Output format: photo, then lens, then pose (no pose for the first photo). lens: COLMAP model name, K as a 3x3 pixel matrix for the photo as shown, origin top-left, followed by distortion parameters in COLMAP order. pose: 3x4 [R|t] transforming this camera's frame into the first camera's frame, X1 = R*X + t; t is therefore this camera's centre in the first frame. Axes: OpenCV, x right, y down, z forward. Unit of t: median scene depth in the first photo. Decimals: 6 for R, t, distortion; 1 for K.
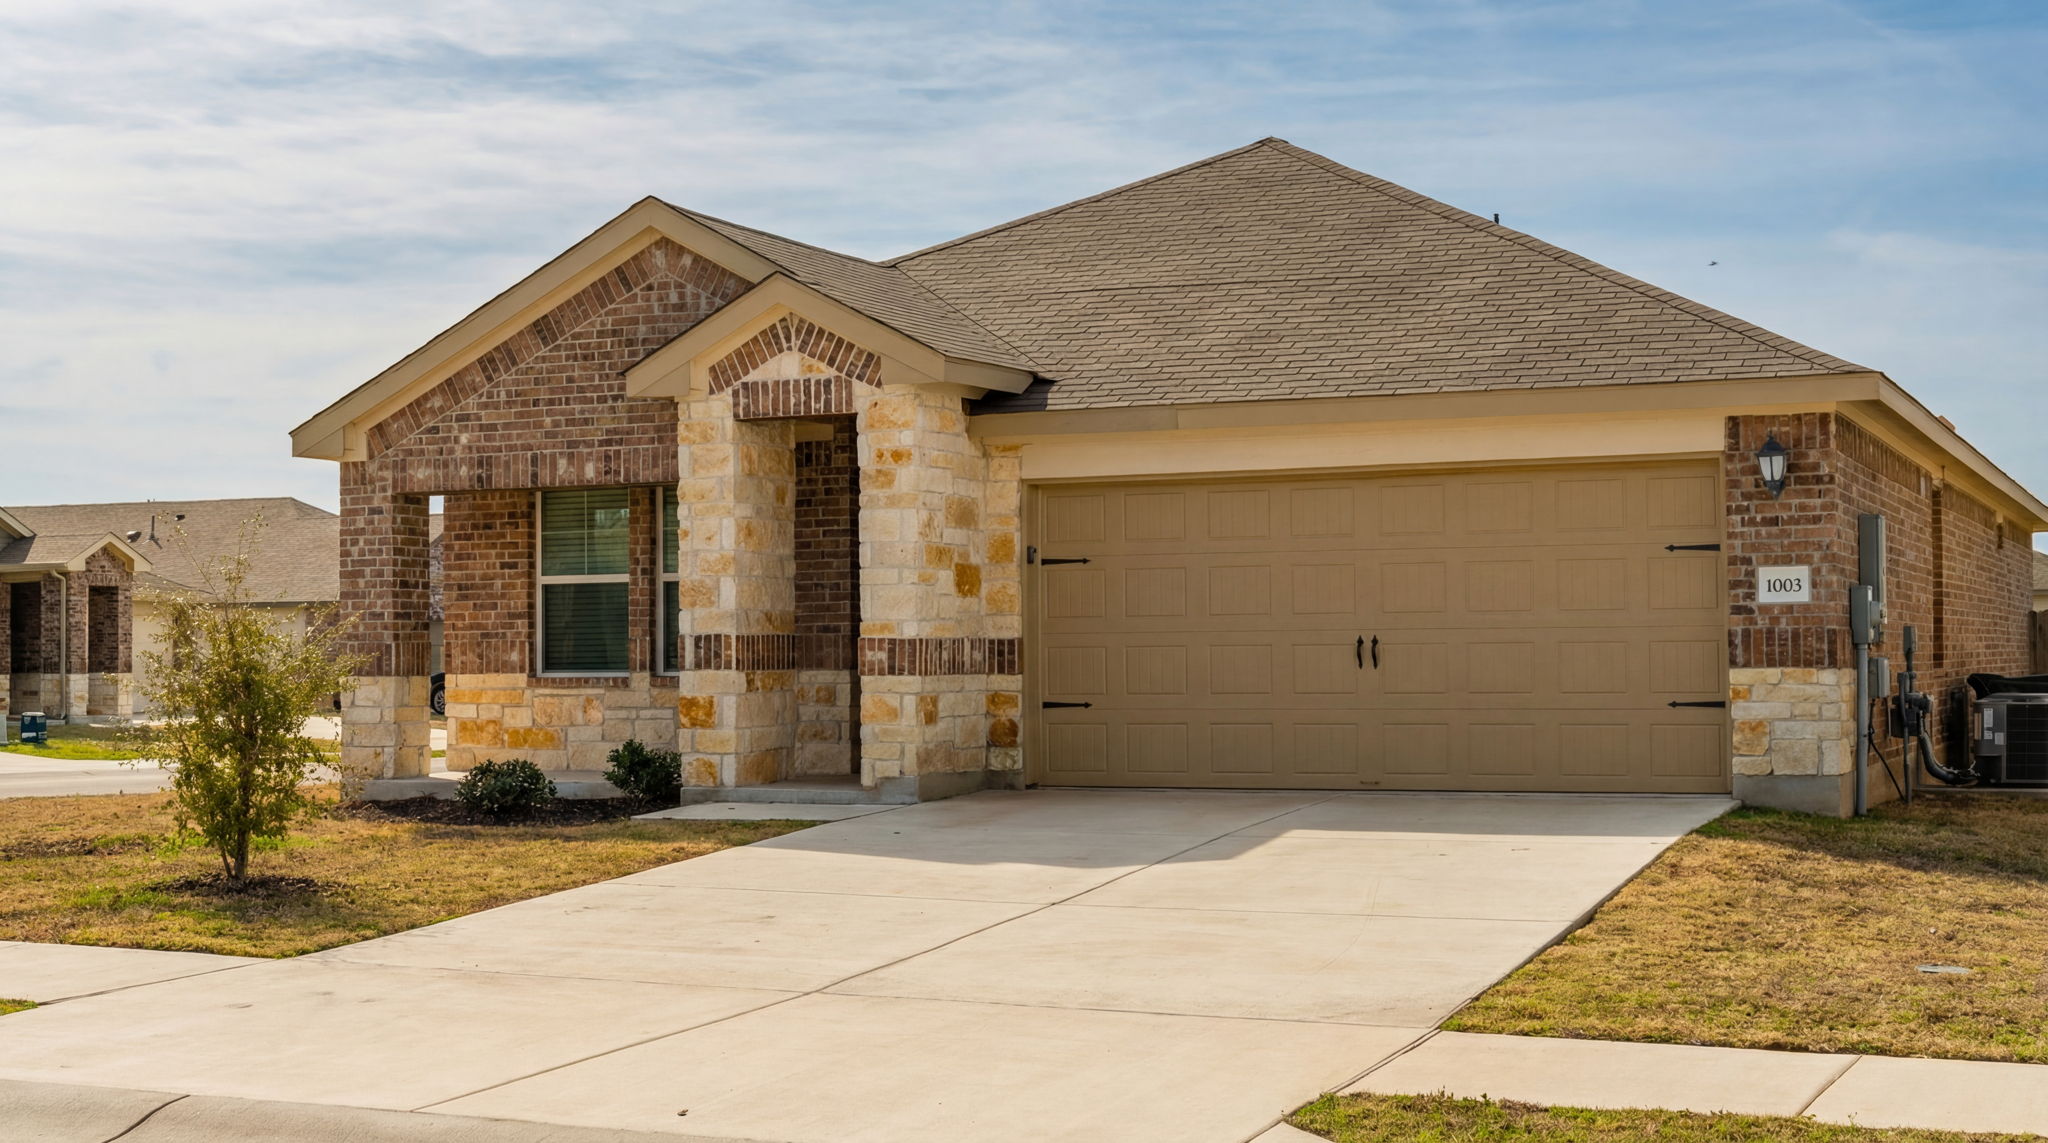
lens RADIAL K [[2852.7, 0, 1017.4], [0, 2852.7, 575.1], [0, 0, 1]] dist [0.014232, 0.005023]
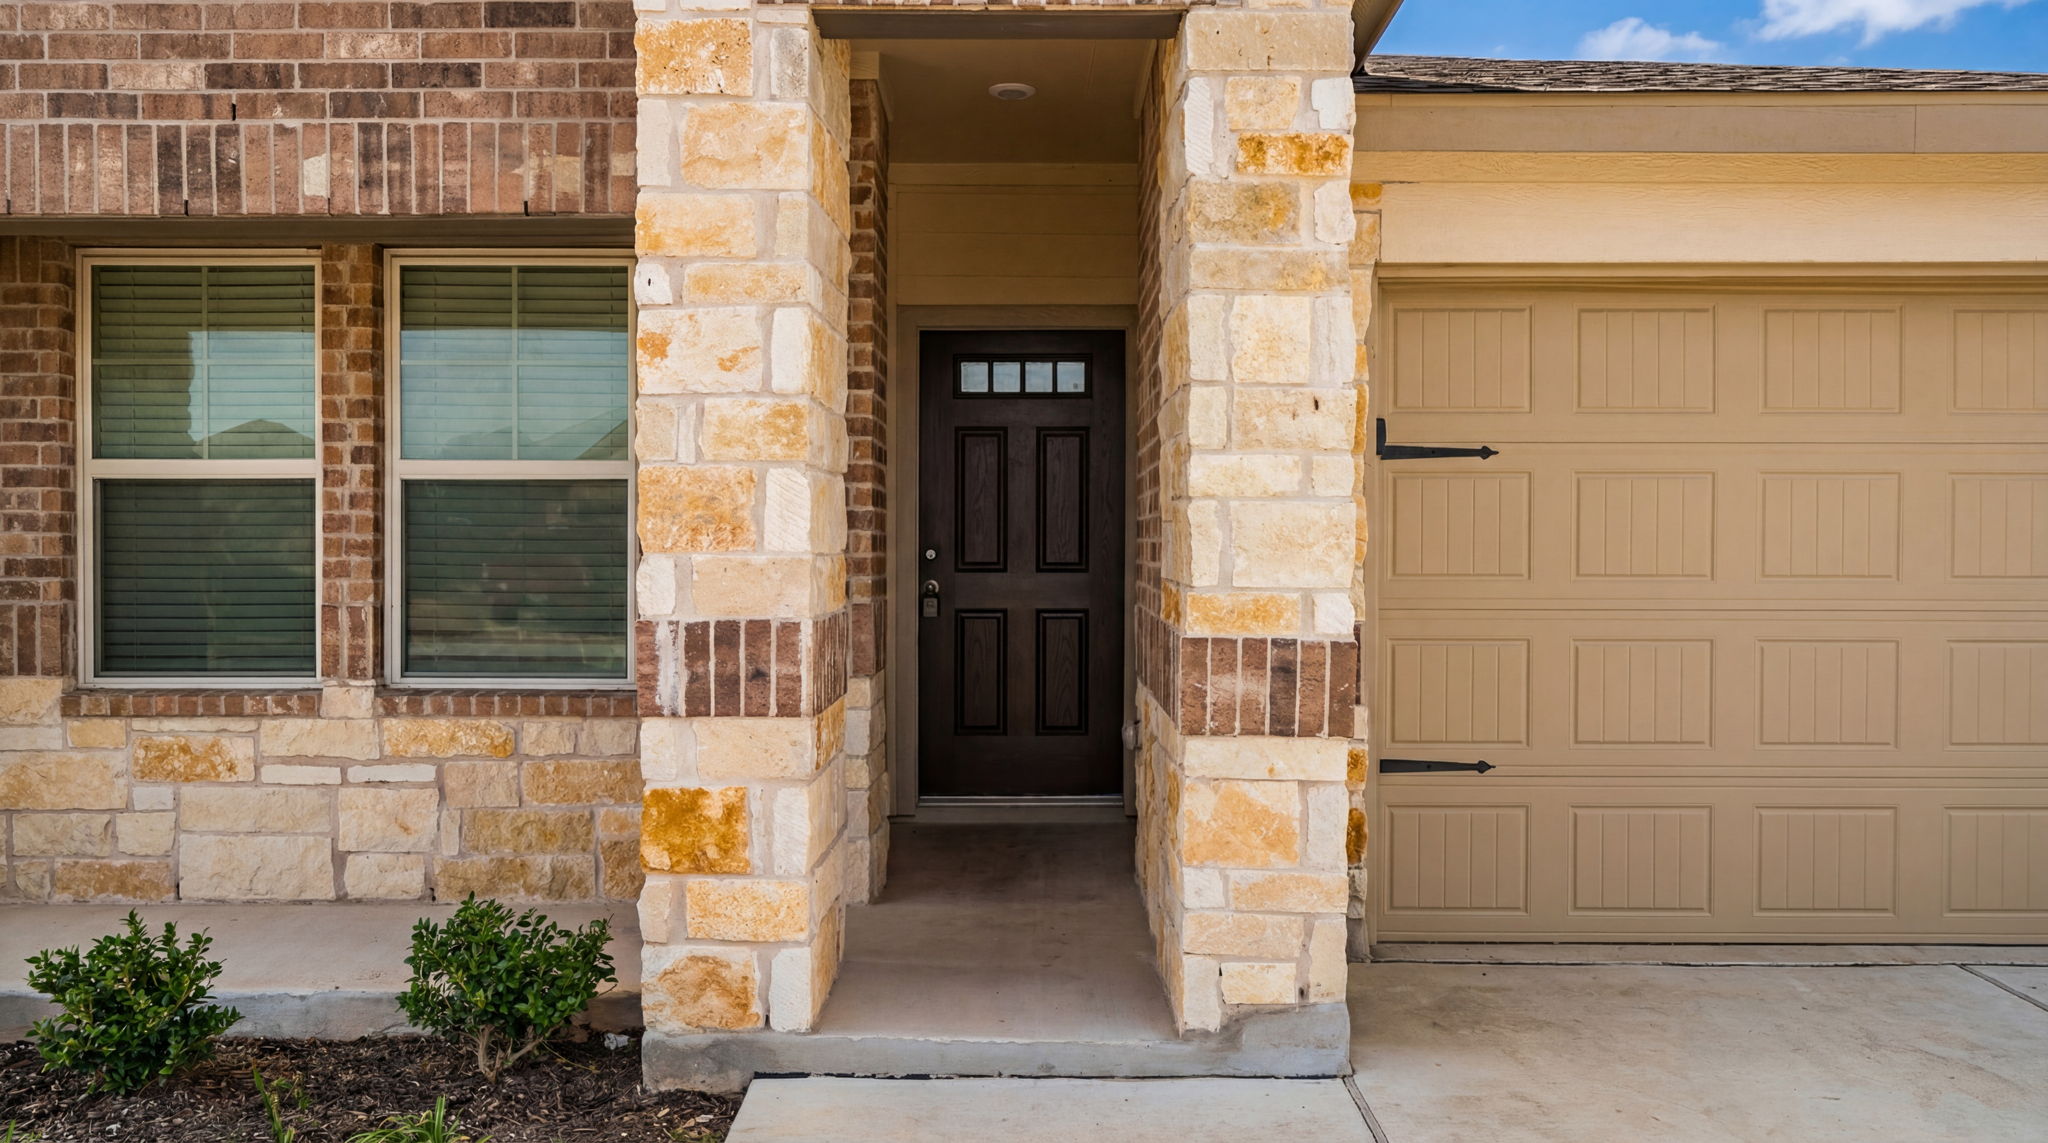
lens RADIAL K [[2063.8, 0, 1058.9], [0, 2063.8, 573.3], [0, 0, 1]] dist [0.058801, -0.000317]
pose [[0.927906, 0.007191, 0.372746, -0.168293], [-0.020357, 0.999300, 0.031399, 0.005520], [-0.372259, -0.036724, 0.927402, 0.738139]]
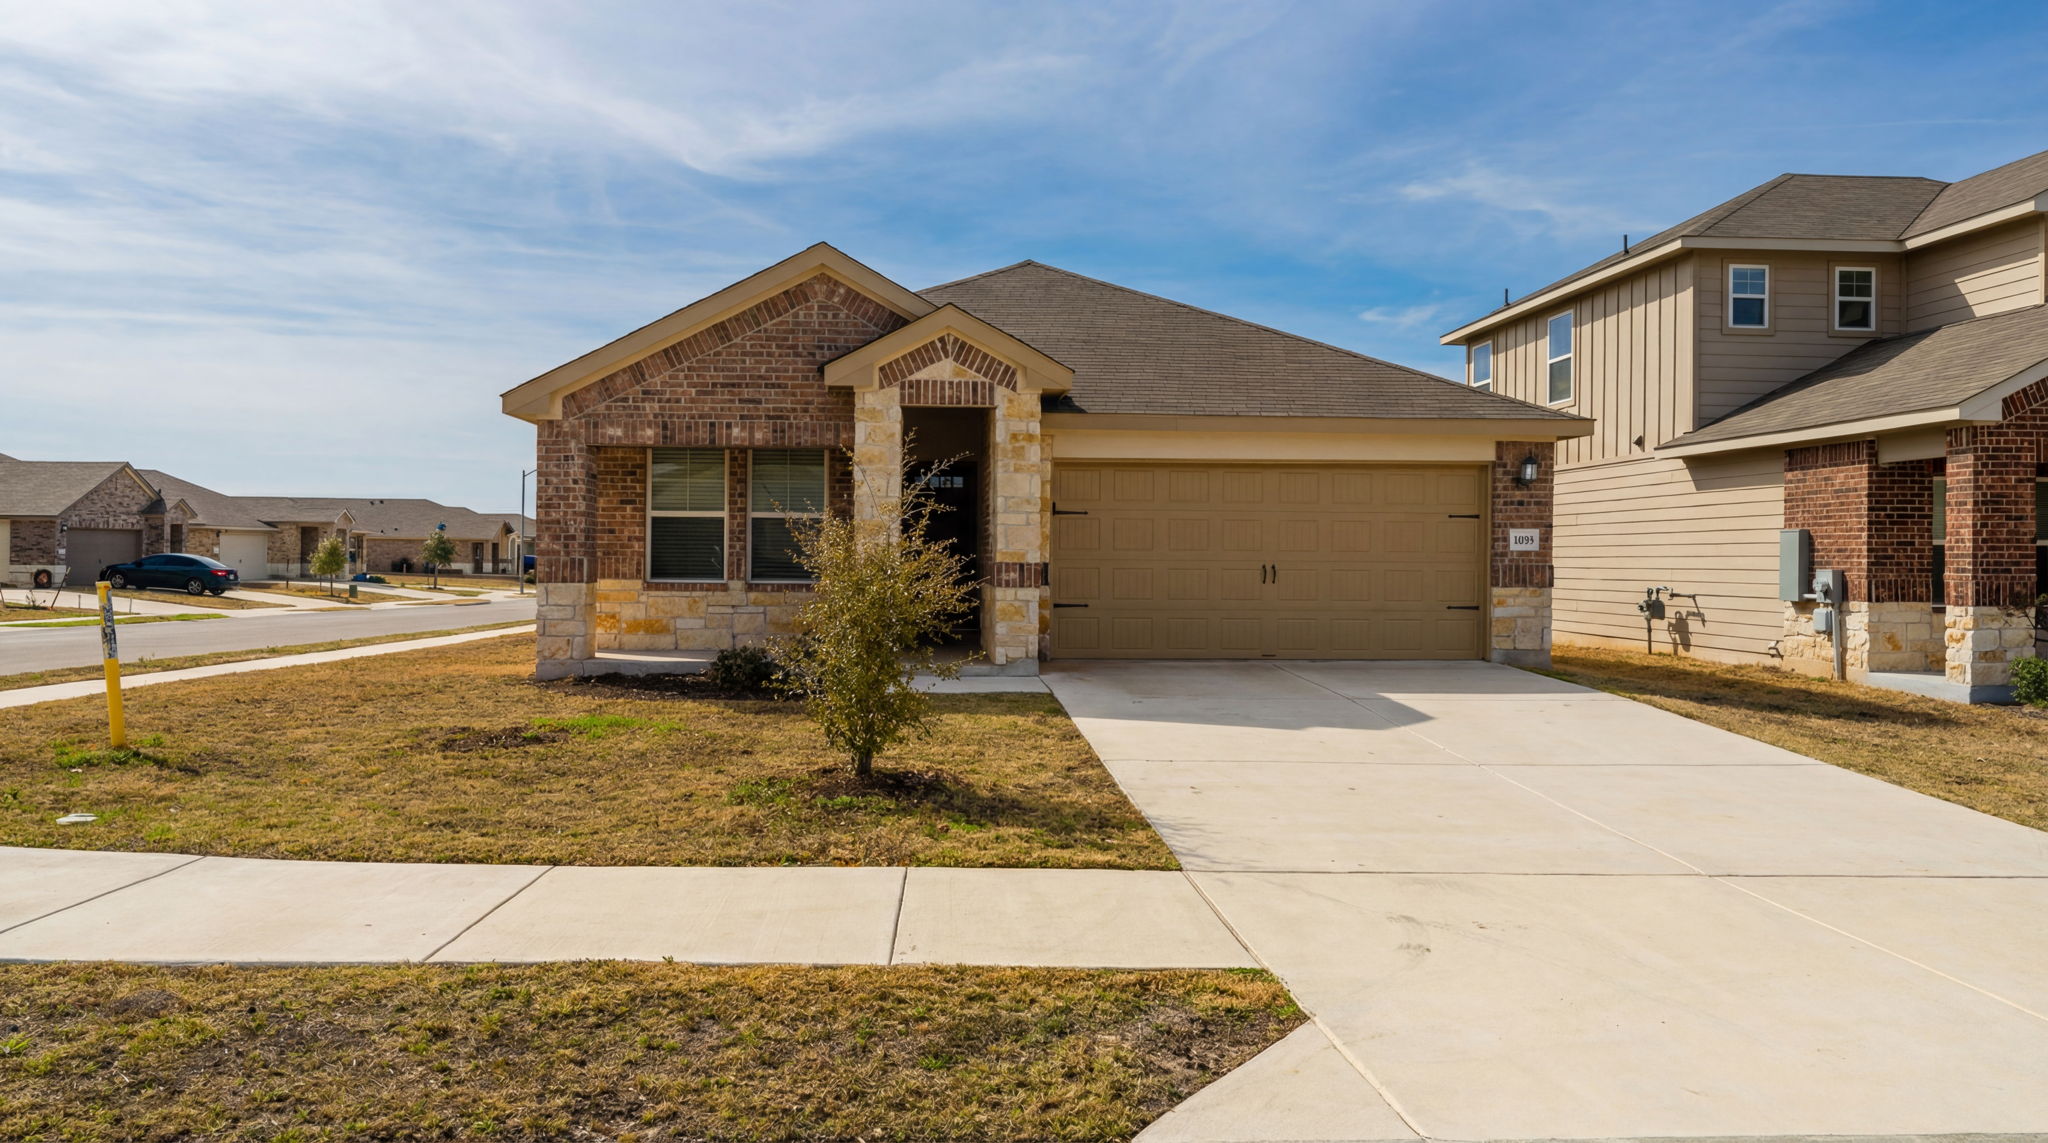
lens RADIAL K [[1379.5, 0, 1024.0], [0, 1379.5, 571.5], [0, 0, 1]] dist [-0.000526, -0.001000]
pose [[0.894149, 0.011852, 0.447612, -0.350549], [-0.027592, 0.999208, 0.028662, 0.006530], [-0.446918, -0.037979, 0.893768, 0.355428]]
